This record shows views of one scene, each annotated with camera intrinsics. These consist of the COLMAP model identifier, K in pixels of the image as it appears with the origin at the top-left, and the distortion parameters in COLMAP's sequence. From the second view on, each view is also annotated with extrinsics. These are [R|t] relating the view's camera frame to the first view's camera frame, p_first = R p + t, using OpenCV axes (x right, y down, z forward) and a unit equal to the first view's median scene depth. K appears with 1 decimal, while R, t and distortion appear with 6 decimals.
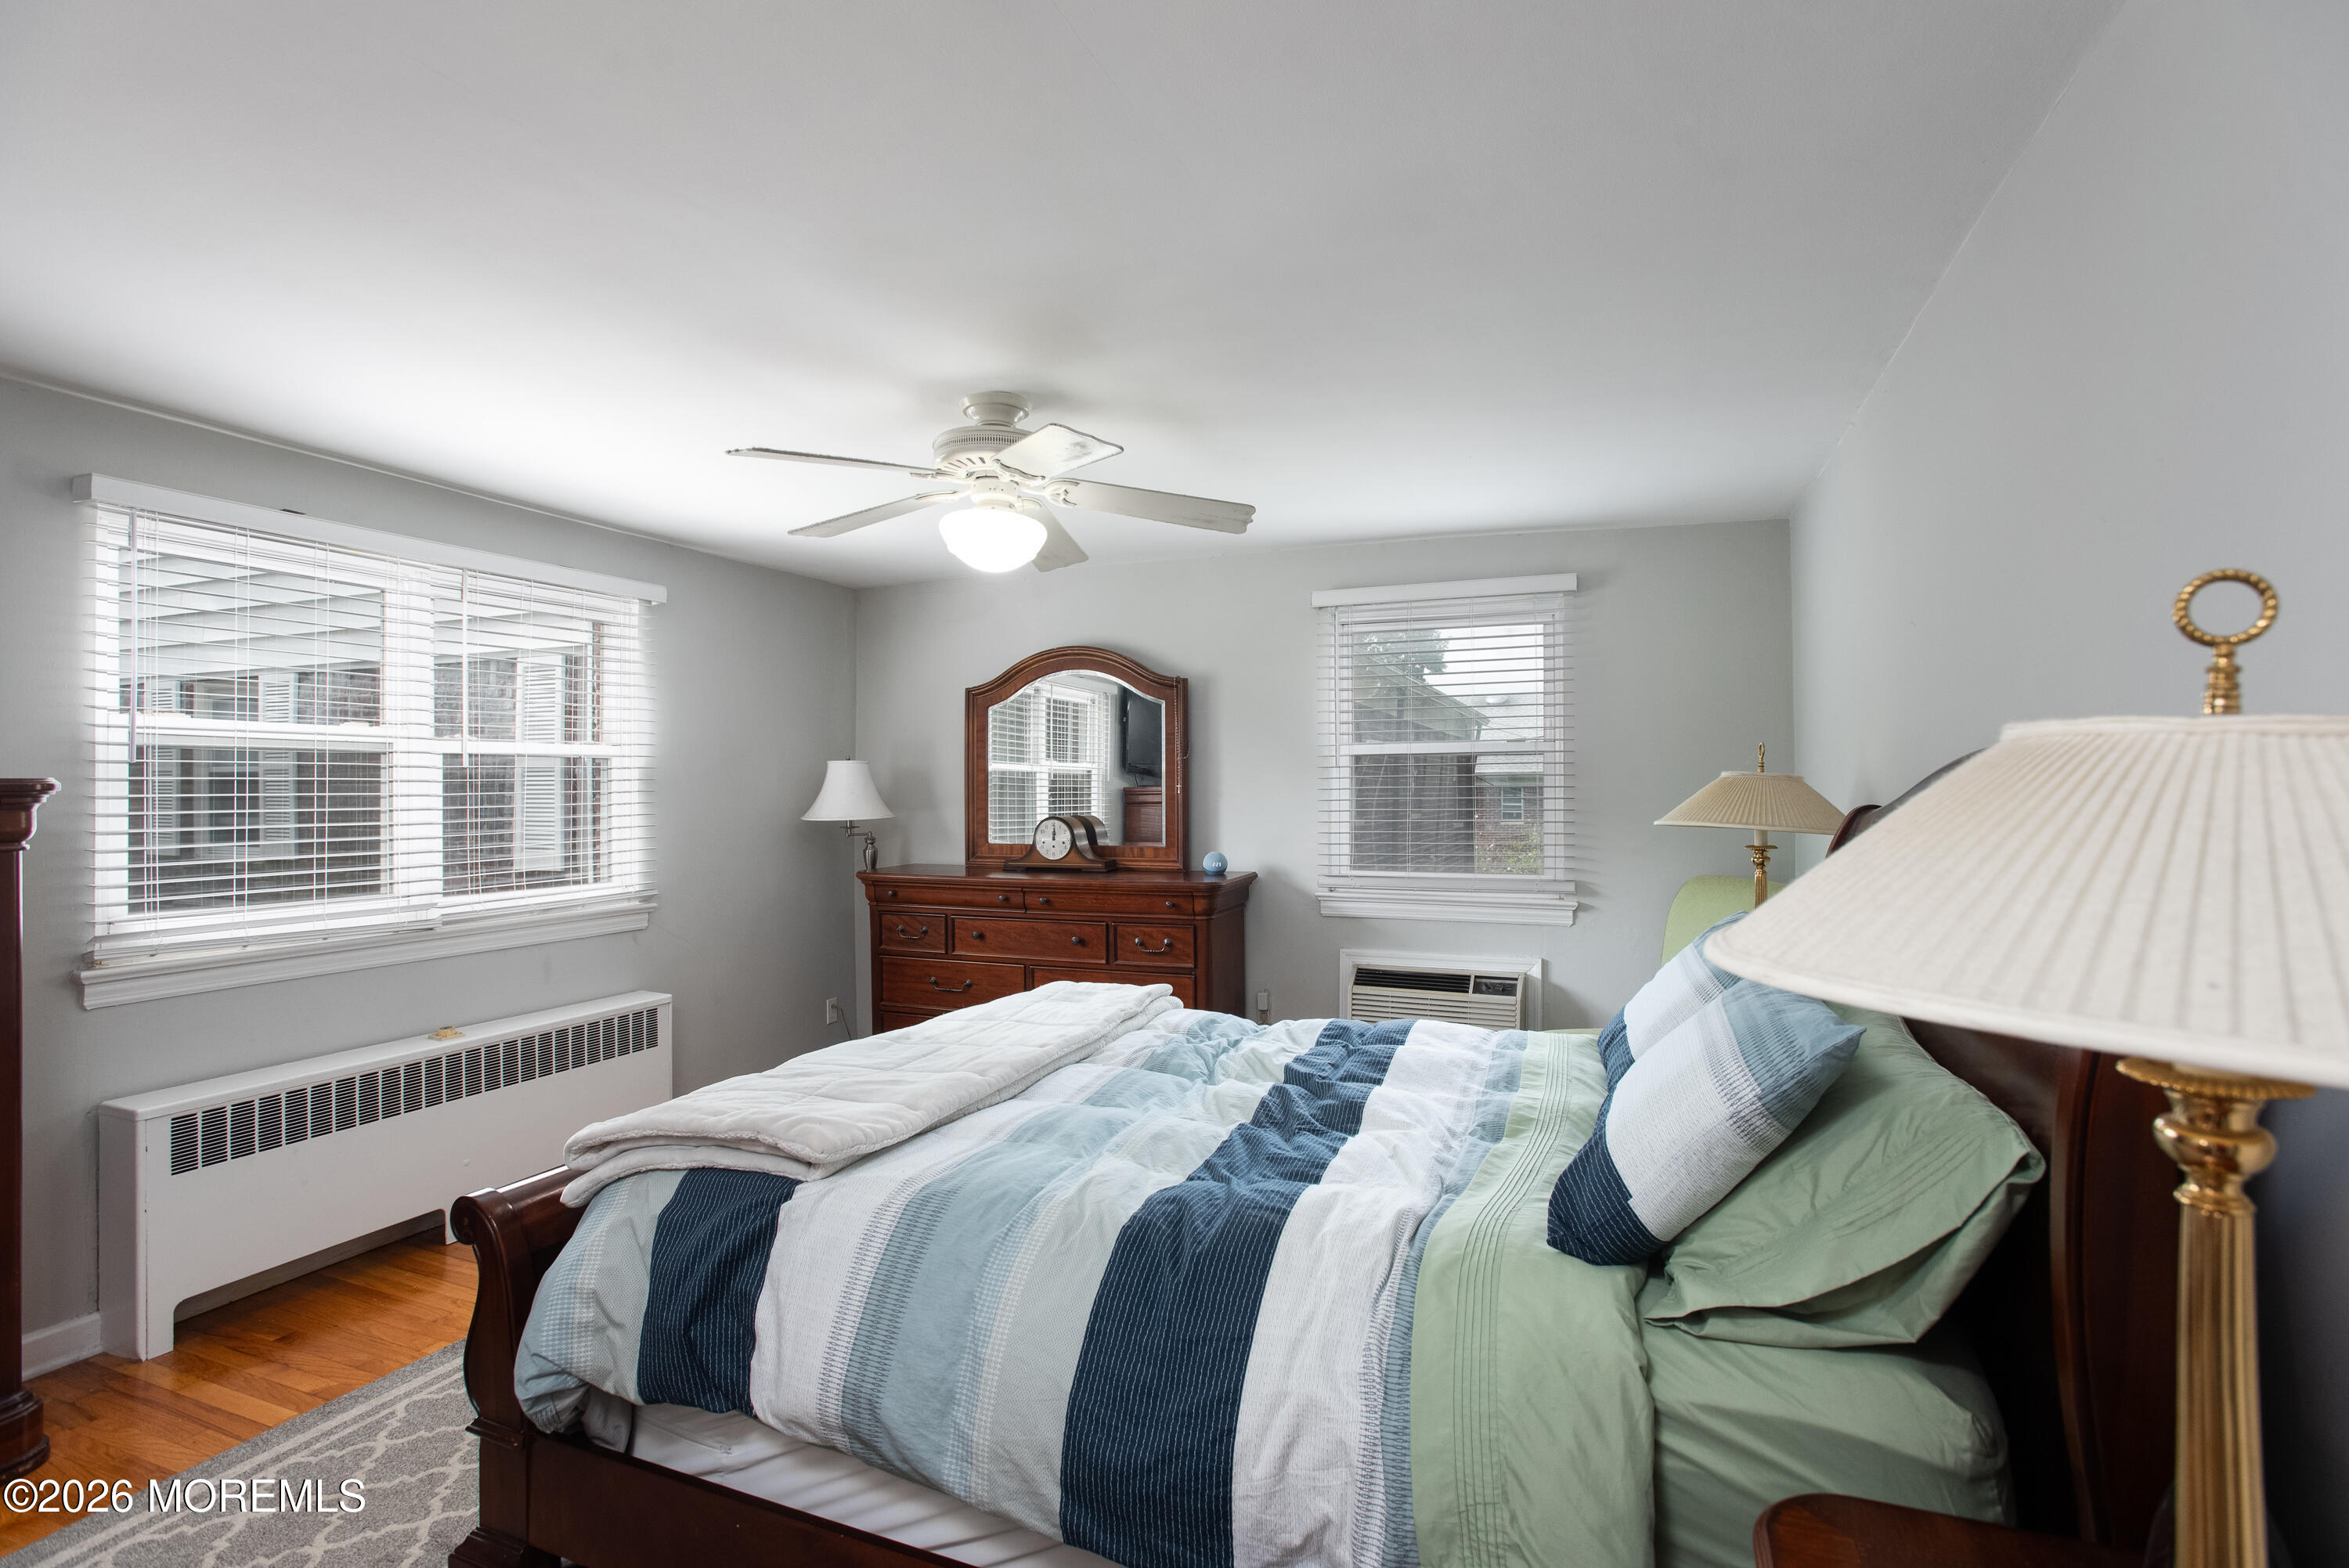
lens RADIAL K [[1133.3, 0, 1173.2], [0, 1133.3, 785.2], [0, 0, 1]] dist [-0.066393, 0.033367]
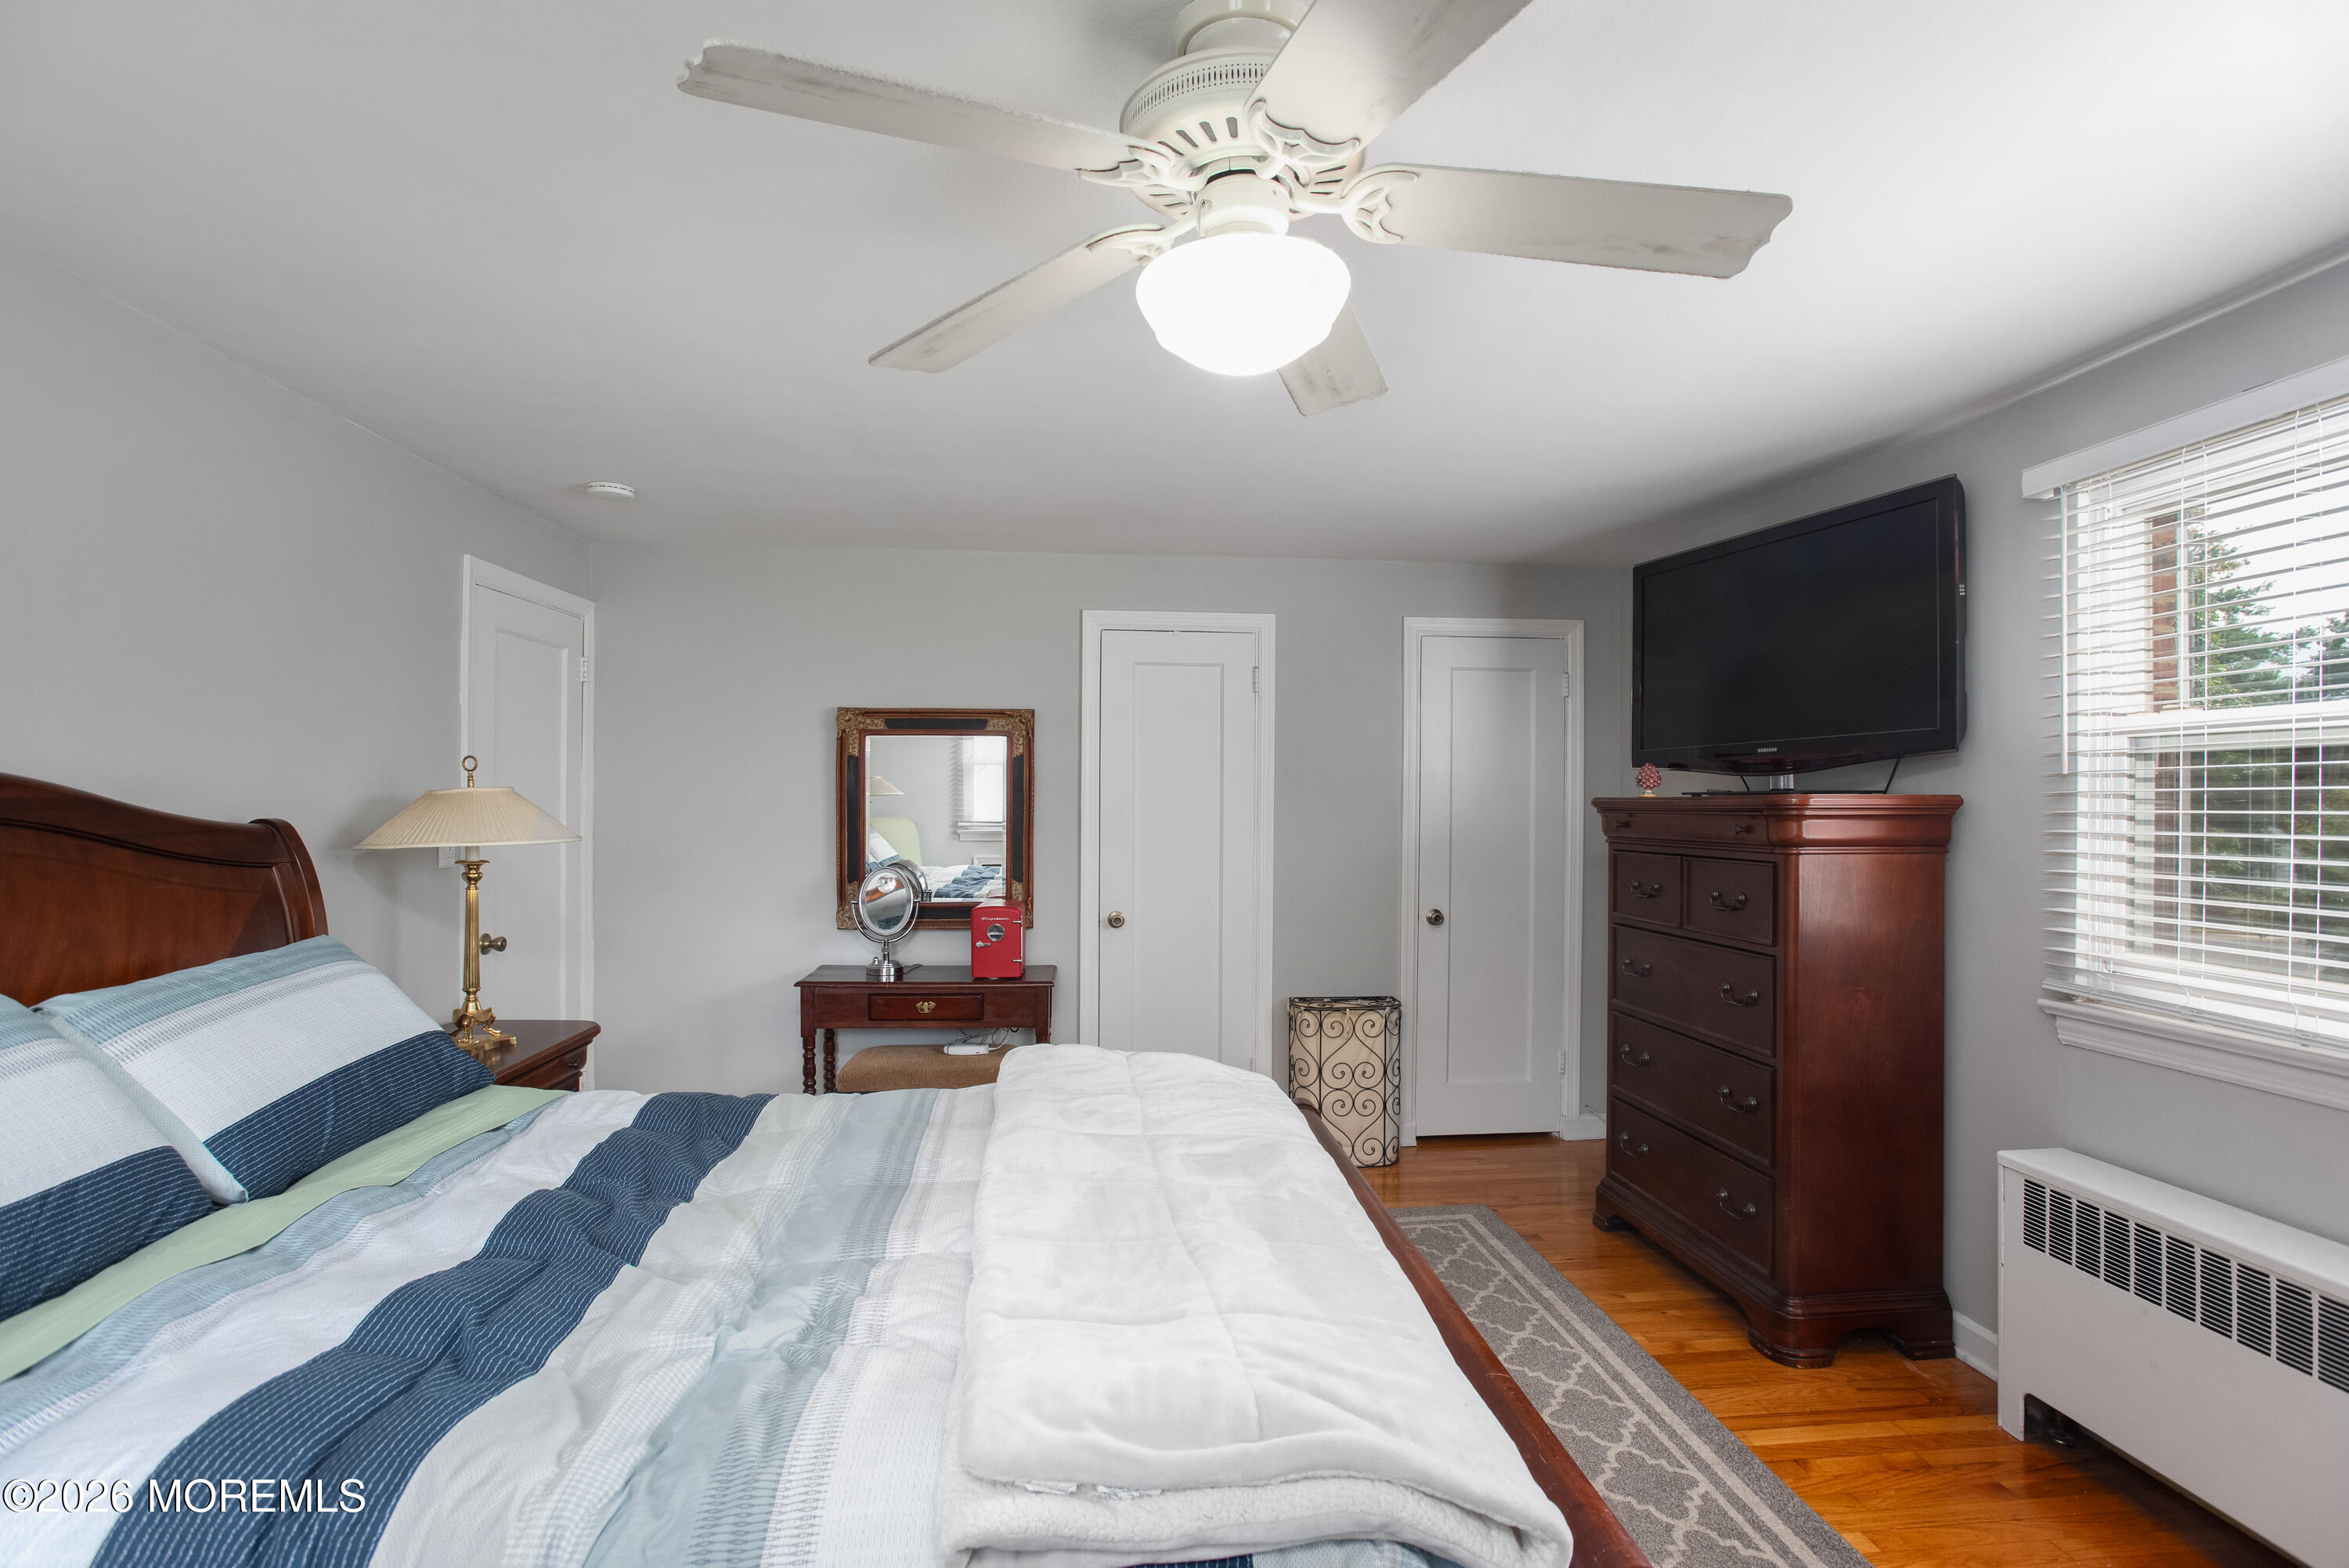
lens RADIAL K [[1133.3, 0, 1173.2], [0, 1133.3, 785.2], [0, 0, 1]] dist [-0.066393, 0.033367]
pose [[-0.889827, -0.011286, -0.456158, 0.103784], [-0.001178, 0.999748, -0.022438, 0.007699], [0.456296, -0.019428, -0.889616, 1.477928]]
